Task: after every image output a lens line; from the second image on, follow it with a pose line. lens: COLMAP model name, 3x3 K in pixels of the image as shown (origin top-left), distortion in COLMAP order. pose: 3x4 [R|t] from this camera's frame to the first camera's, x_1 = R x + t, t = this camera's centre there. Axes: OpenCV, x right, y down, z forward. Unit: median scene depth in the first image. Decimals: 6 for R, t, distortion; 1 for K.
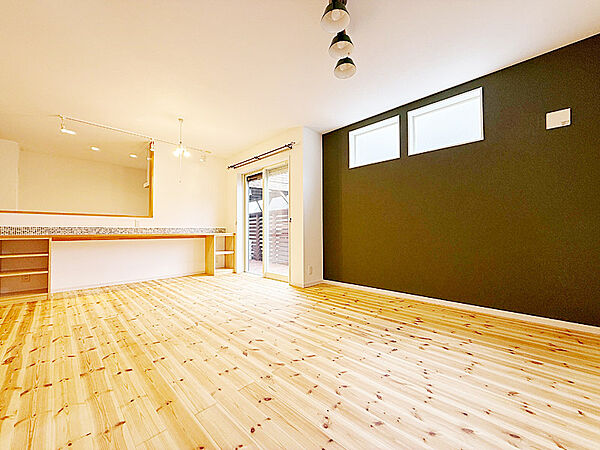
lens RADIAL K [[240.8, 0, 300.0], [0, 240.8, 225.0], [0, 0, 1]] dist [-0.001208, -0.000103]
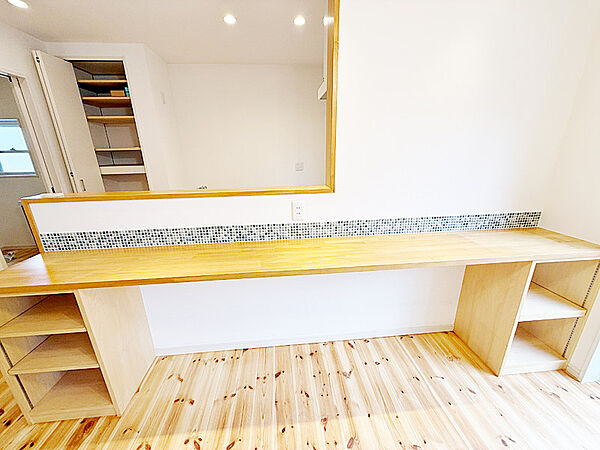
lens RADIAL K [[240.8, 0, 300.0], [0, 240.8, 225.0], [0, 0, 1]] dist [-0.001208, -0.000103]
pose [[0.768718, 0.183444, -0.612716, -0.395684], [0.033909, 0.944949, 0.325455, -0.090711], [0.638689, -0.270960, 0.720179, 0.649662]]
